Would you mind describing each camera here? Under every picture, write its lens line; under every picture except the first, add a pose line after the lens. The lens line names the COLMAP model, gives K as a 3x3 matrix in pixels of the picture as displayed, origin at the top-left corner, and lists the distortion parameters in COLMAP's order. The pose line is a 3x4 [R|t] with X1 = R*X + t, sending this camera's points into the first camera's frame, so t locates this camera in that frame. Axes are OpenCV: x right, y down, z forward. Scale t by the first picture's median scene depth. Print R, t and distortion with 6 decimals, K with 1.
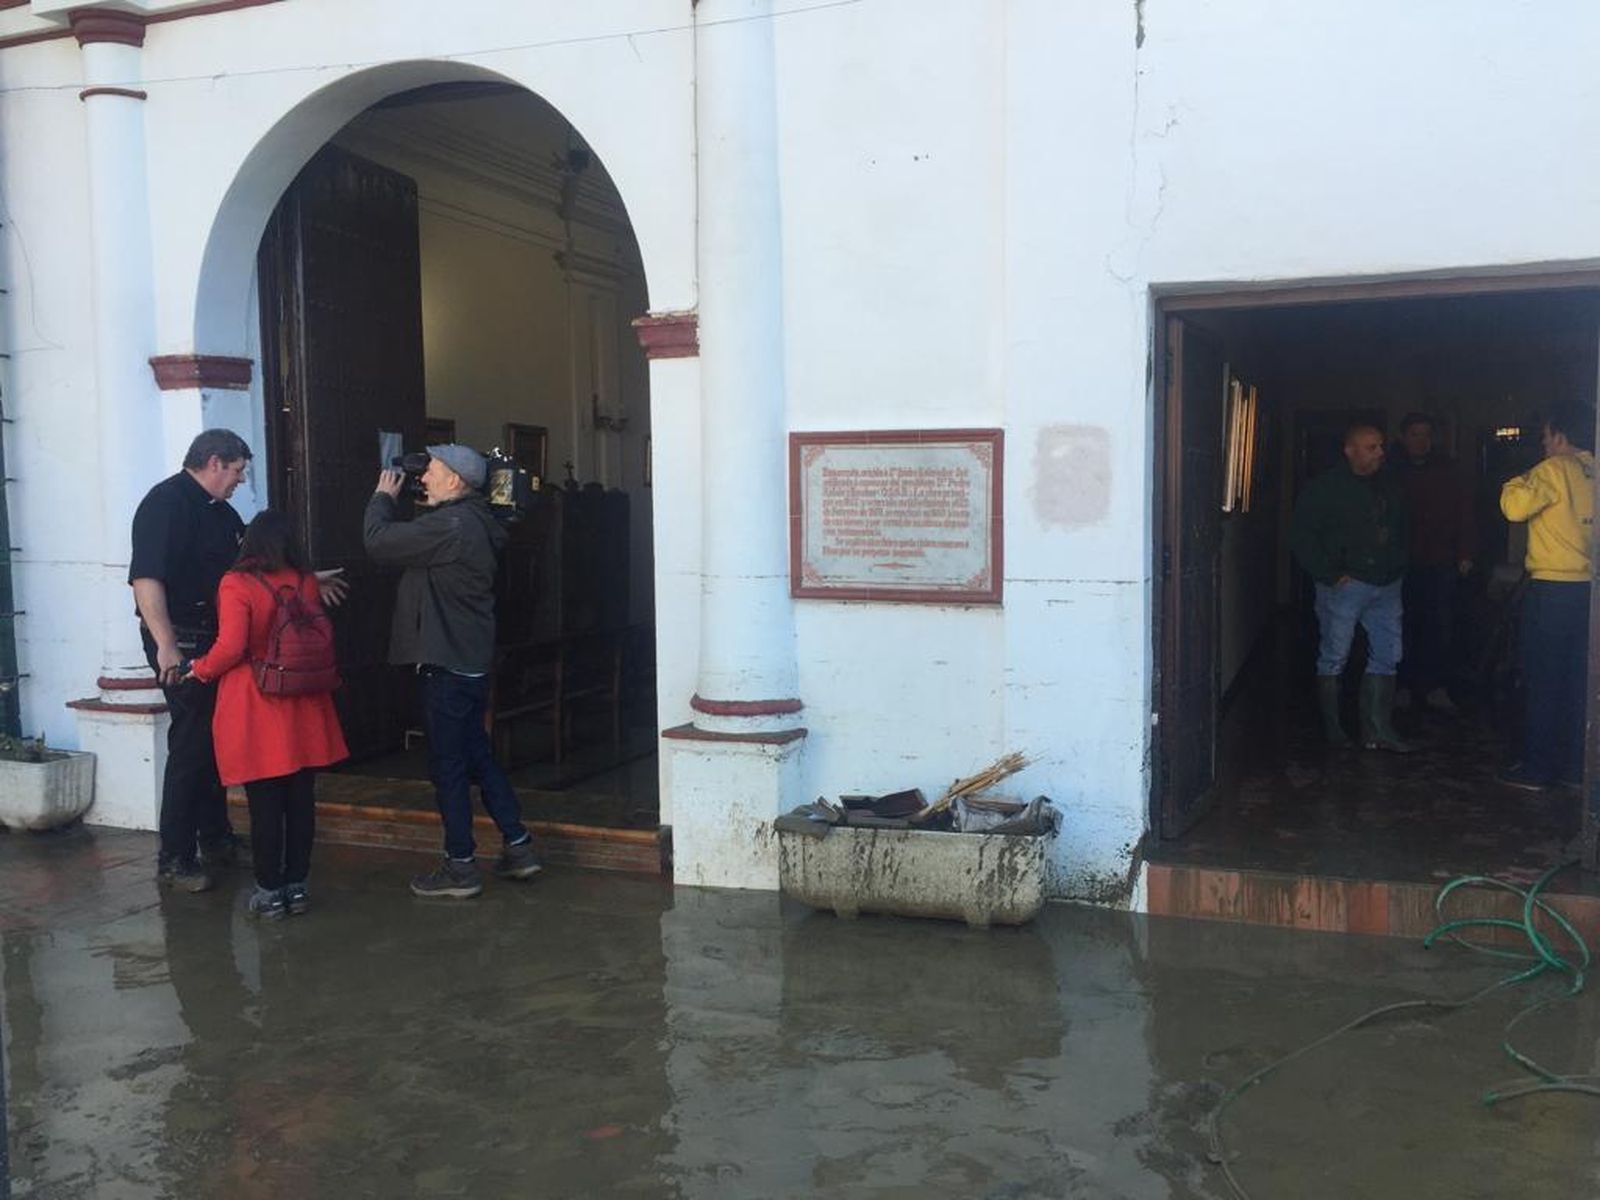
lens RADIAL K [[1361.7, 0, 794.6], [0, 1361.7, 602.2], [0, 0, 1]] dist [0.072251, -0.096811]
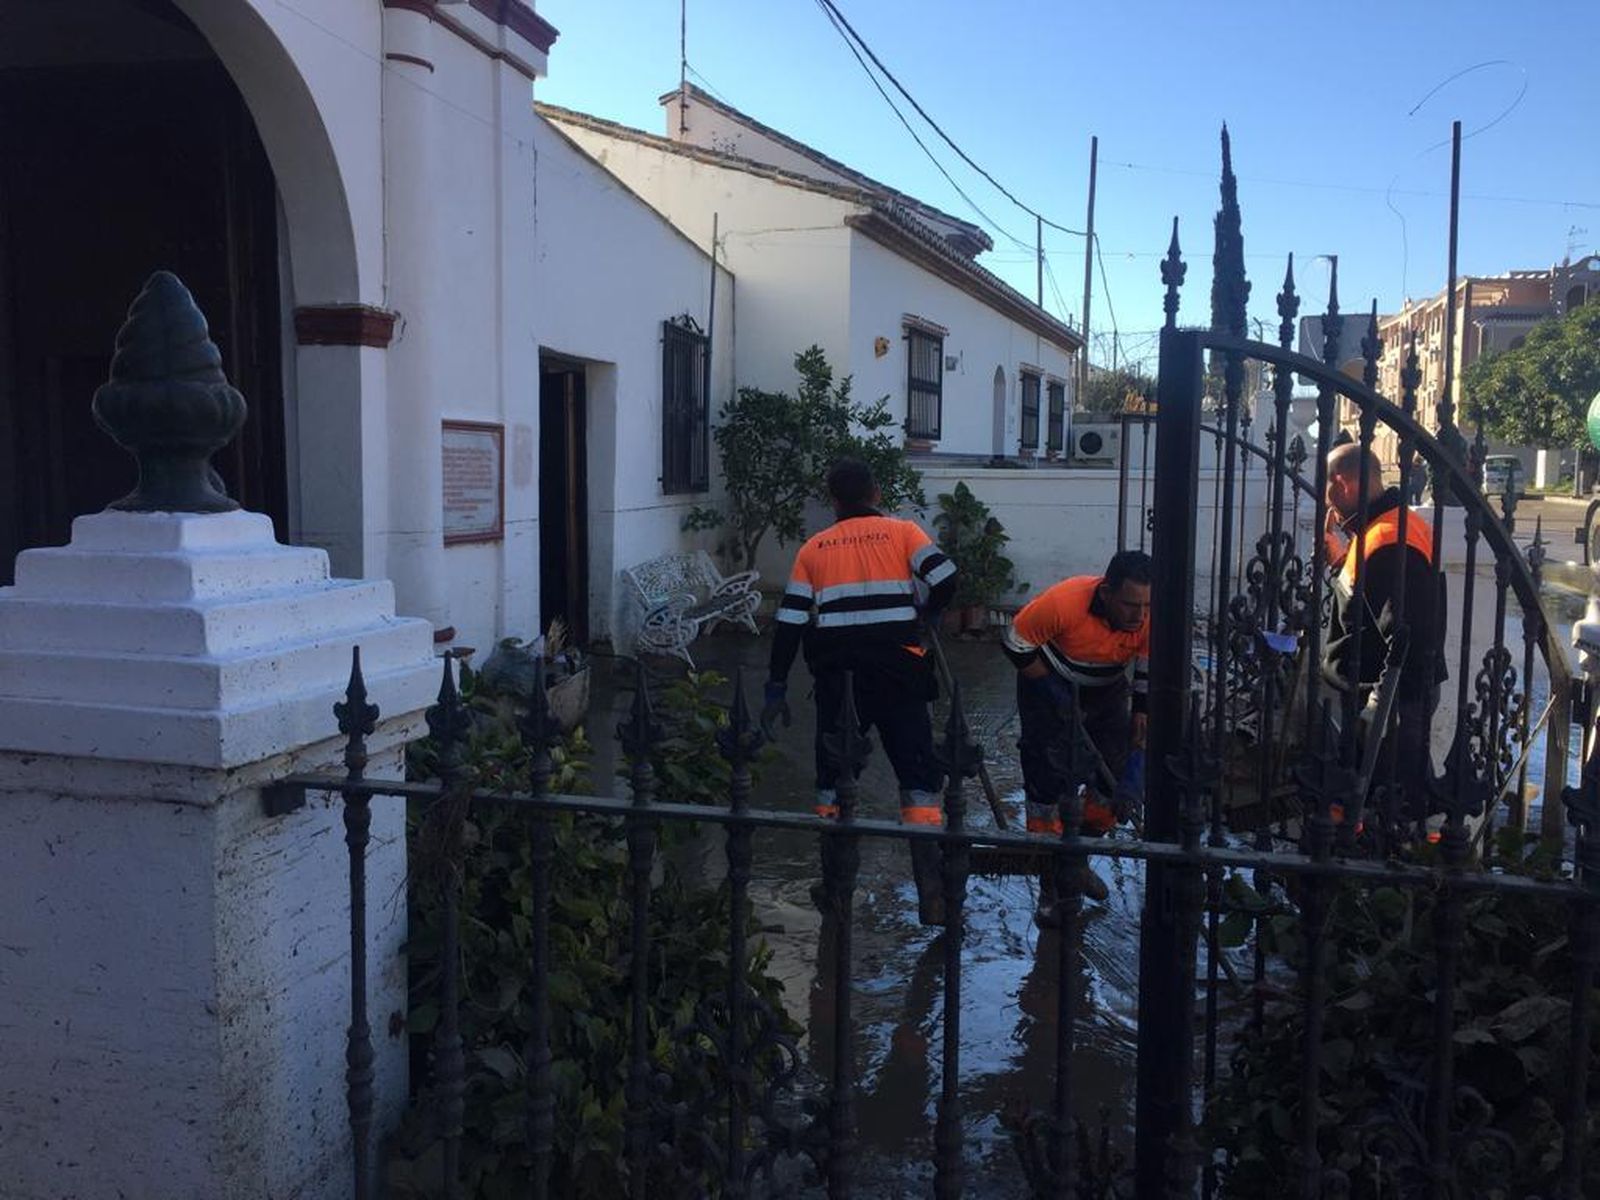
lens RADIAL K [[1359.2, 0, 797.2], [0, 1359.2, 599.1], [0, 0, 1]] dist [0.076223, -0.098681]
pose [[-0.157291, -0.094409, 0.983029, -1.388140], [0.068928, 0.991943, 0.106294, -0.070052], [-0.985144, 0.084478, -0.149516, 0.891244]]
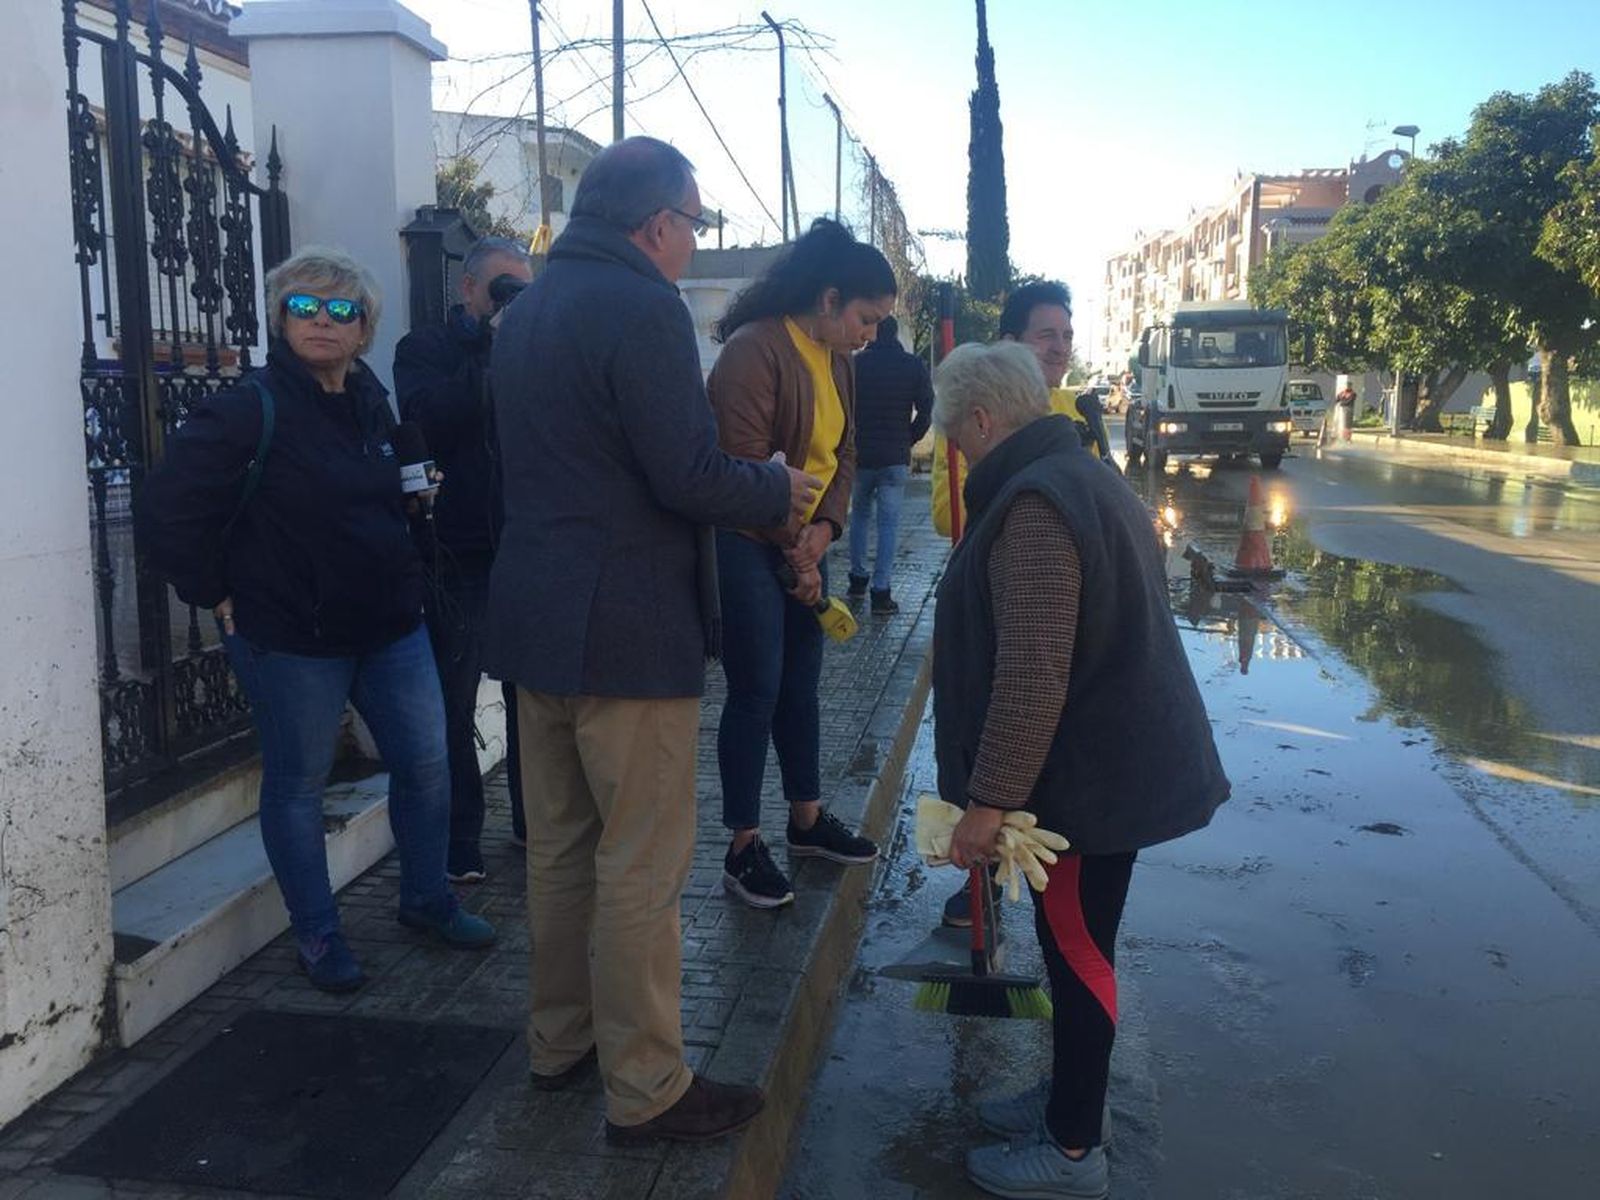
lens RADIAL K [[1334.6, 0, 794.3], [0, 1334.6, 598.1], [0, 0, 1]] dist [0.066169, -0.070184]
pose [[-0.280231, -0.137980, 0.949964, 1.167980], [0.070668, 0.983965, 0.163765, 0.071414], [-0.957328, 0.113024, -0.265987, -0.873854]]
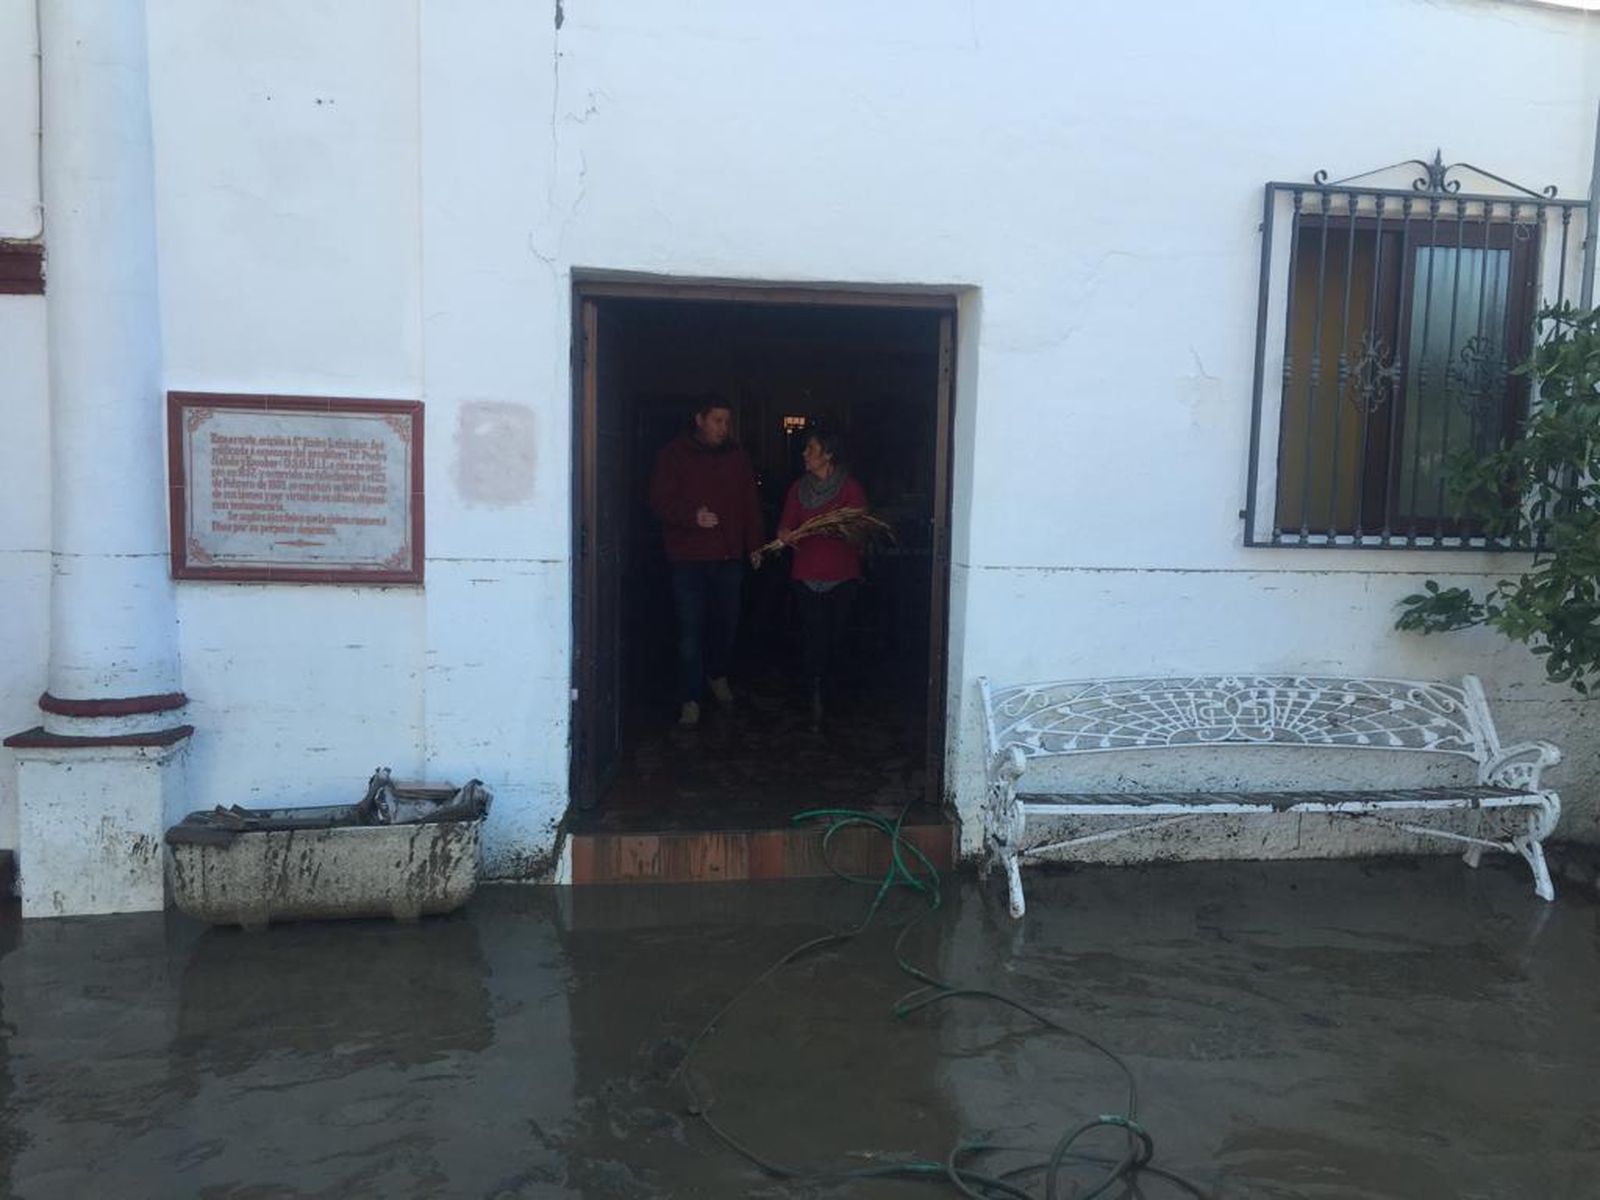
lens RADIAL K [[1359.2, 0, 797.2], [0, 1359.2, 599.1], [0, 0, 1]] dist [0.076223, -0.098681]
pose [[0.880399, -0.017308, 0.473917, -0.071296], [0.007709, 0.999724, 0.022190, -0.007233], [-0.474171, -0.015883, 0.880290, 0.024604]]
